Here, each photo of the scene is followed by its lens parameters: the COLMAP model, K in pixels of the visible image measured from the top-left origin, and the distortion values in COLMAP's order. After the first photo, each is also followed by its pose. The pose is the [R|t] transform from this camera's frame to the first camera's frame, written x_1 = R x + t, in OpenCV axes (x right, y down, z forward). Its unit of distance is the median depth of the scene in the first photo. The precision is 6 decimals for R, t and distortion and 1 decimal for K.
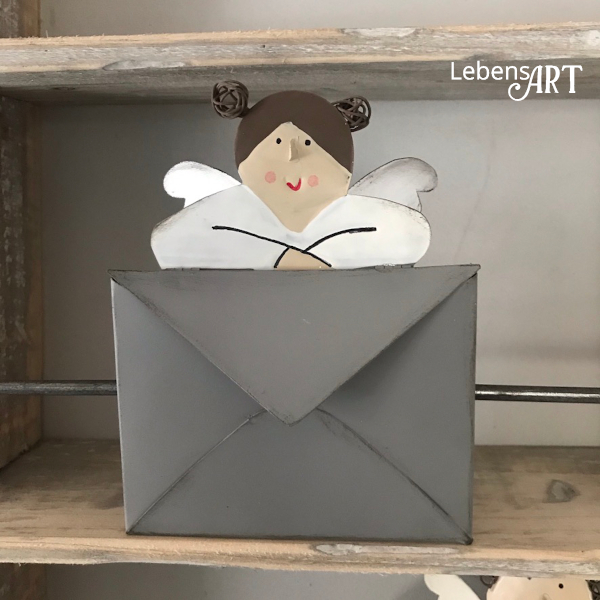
lens RADIAL K [[668.6, 0, 300.1], [0, 668.6, 282.6], [0, 0, 1]] dist [-0.007836, 0.048713]
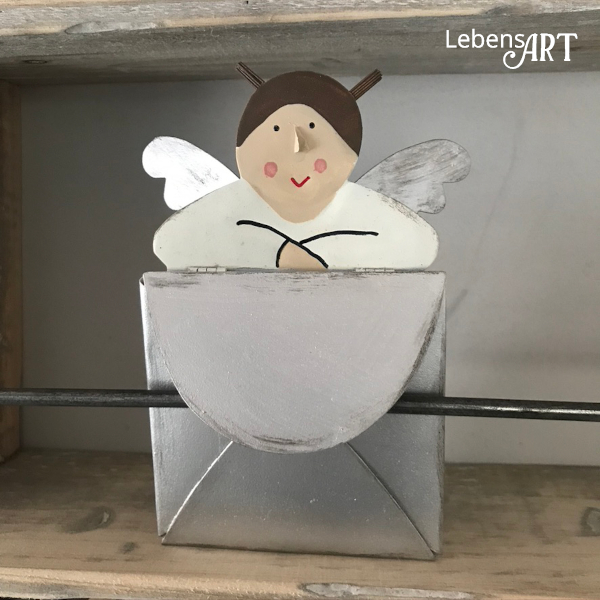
lens RADIAL K [[668.6, 0, 300.1], [0, 668.6, 282.6], [0, 0, 1]] dist [-0.007836, 0.048713]
pose [[0.999029, 0.002475, -0.043994, 0.051288], [-0.002451, 0.999997, 0.000591, 0.006110], [0.043995, -0.000483, 0.999032, 0.141117]]
